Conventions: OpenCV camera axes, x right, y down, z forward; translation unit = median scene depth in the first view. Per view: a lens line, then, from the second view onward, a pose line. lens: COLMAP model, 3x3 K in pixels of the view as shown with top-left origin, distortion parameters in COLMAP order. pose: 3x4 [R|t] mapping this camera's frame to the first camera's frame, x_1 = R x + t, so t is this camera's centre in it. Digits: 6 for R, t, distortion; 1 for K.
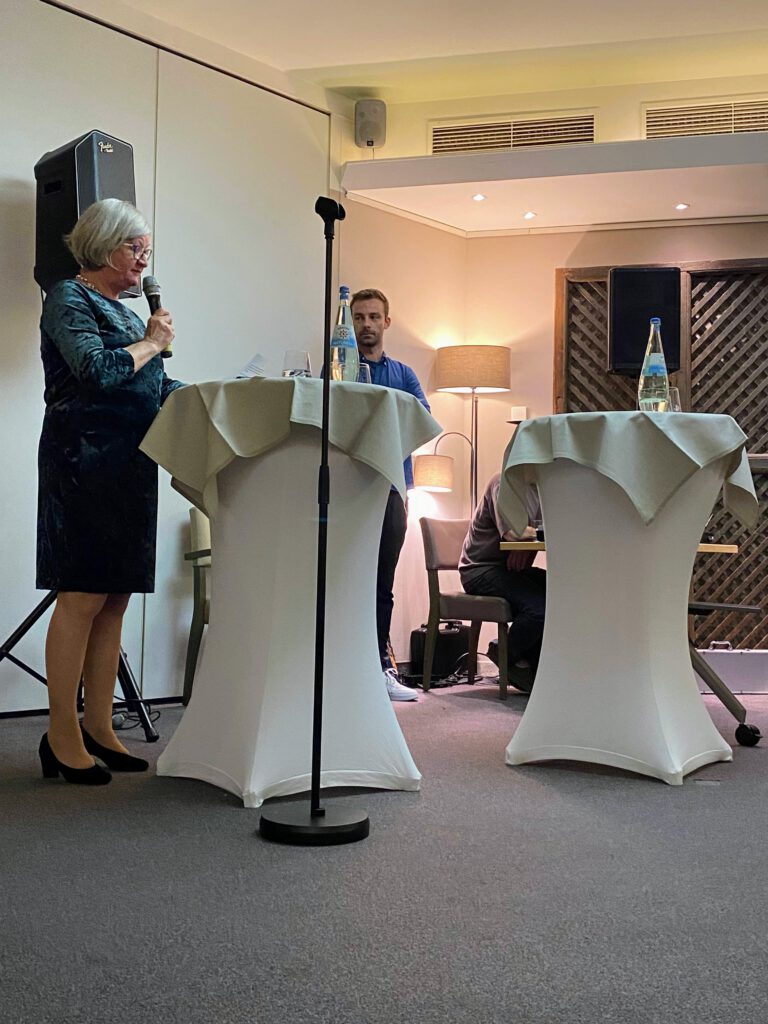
lens RADIAL K [[1183.4, 0, 384.0], [0, 1183.4, 512.0], [0, 0, 1]] dist [0.163161, -0.525520]
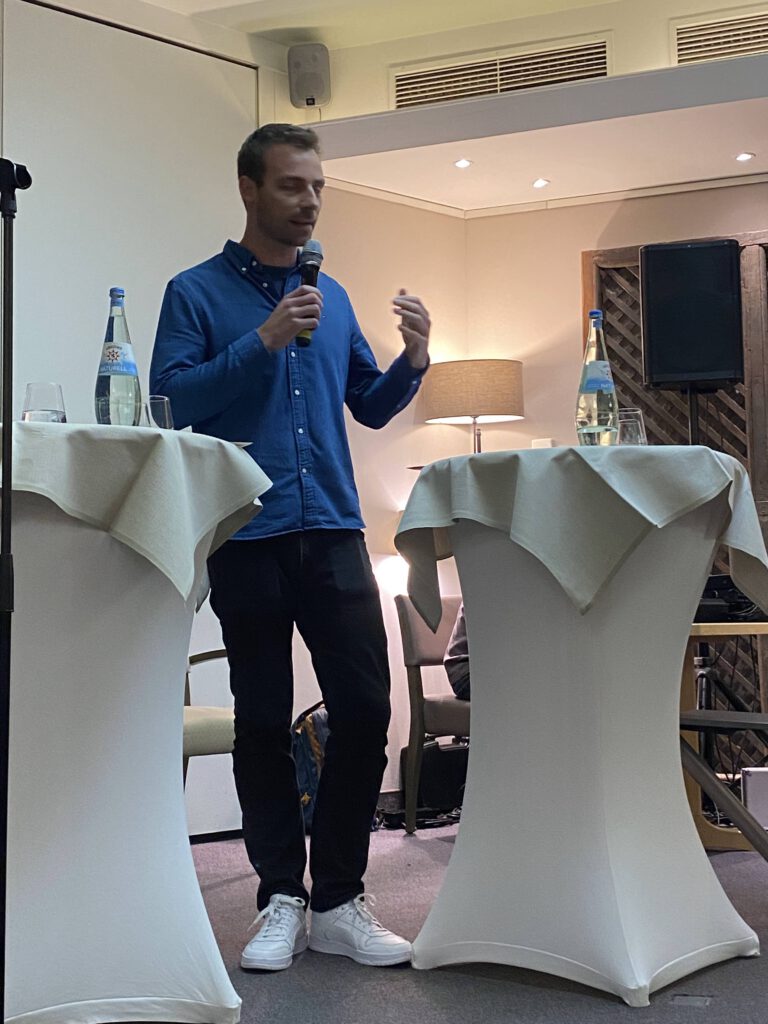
lens RADIAL K [[1432.3, 0, 384.0], [0, 1432.3, 512.0], [0, 0, 1]] dist [0.213411, -0.804541]
pose [[0.992966, -0.041214, -0.110998, 0.128693], [0.036857, 0.998478, -0.041020, -0.011103], [0.112519, 0.036640, 0.992974, 0.110737]]
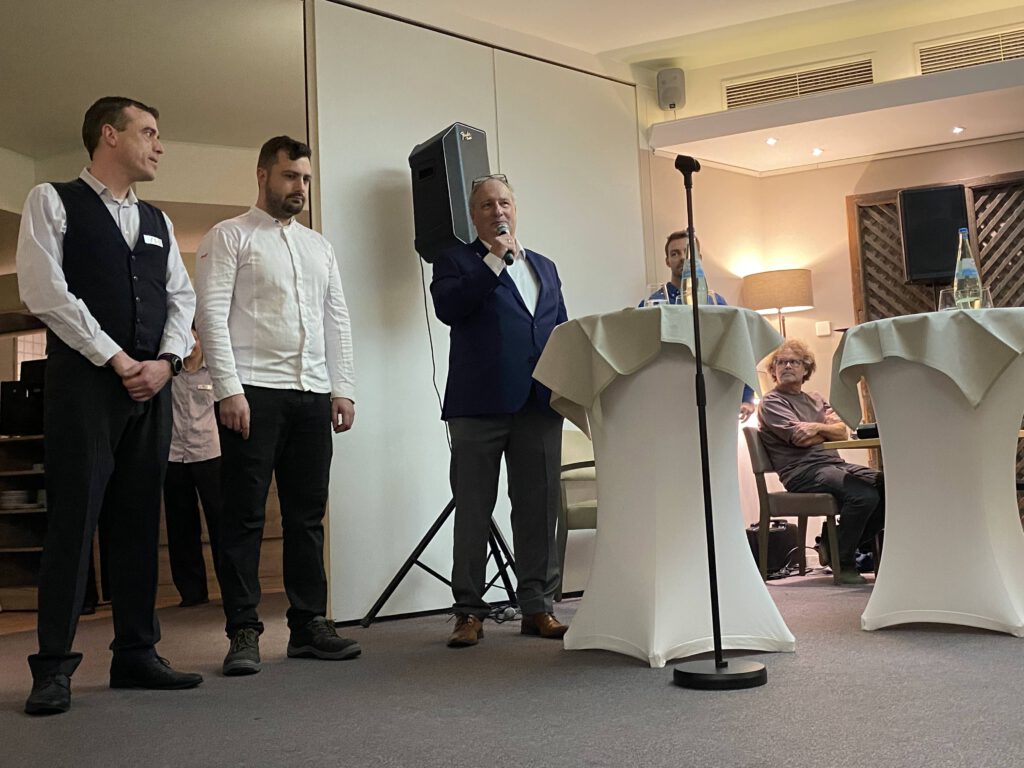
lens RADIAL K [[1106.7, 0, 512.0], [0, 1106.7, 384.0], [0, 0, 1]] dist [0.121285, -0.353362]
pose [[0.988505, -0.079513, -0.128589, -0.048650], [0.072079, 0.995503, -0.061476, 0.013565], [0.132899, 0.051501, 0.989791, -0.071459]]
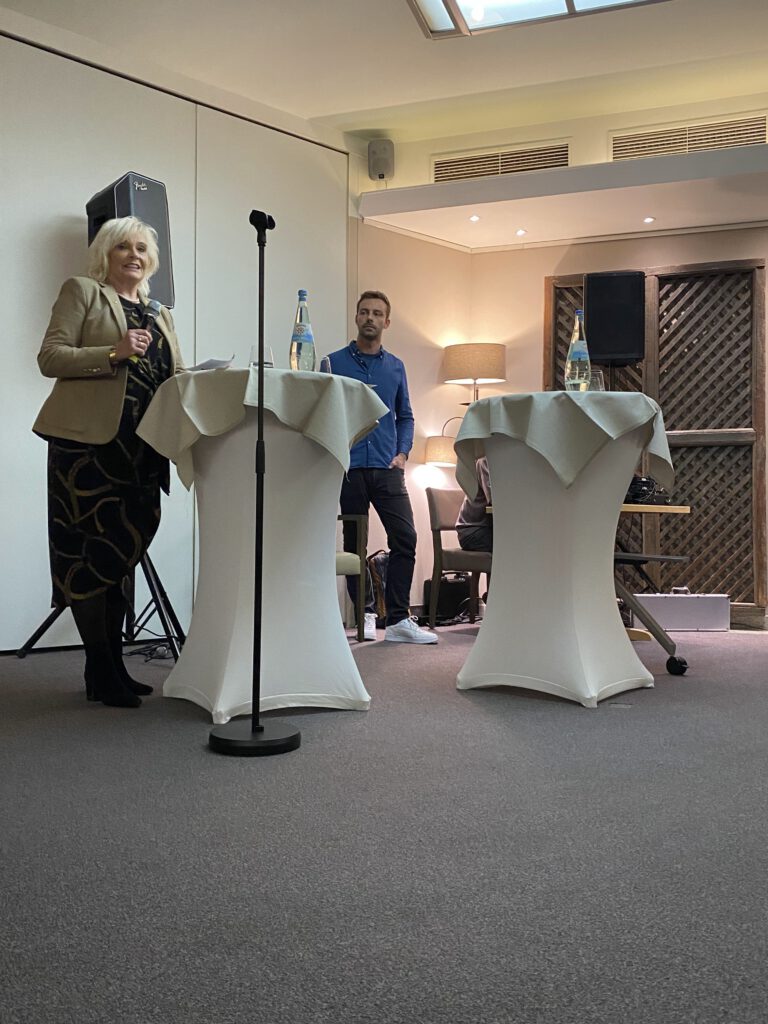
lens RADIAL K [[934.7, 0, 384.7], [0, 934.7, 532.1], [0, 0, 1]] dist [0.140556, -0.408380]
pose [[0.995128, -0.009088, -0.098170, 0.084343], [0.013711, 0.998823, 0.046517, 0.005328], [0.097631, -0.047636, 0.994082, 0.038241]]
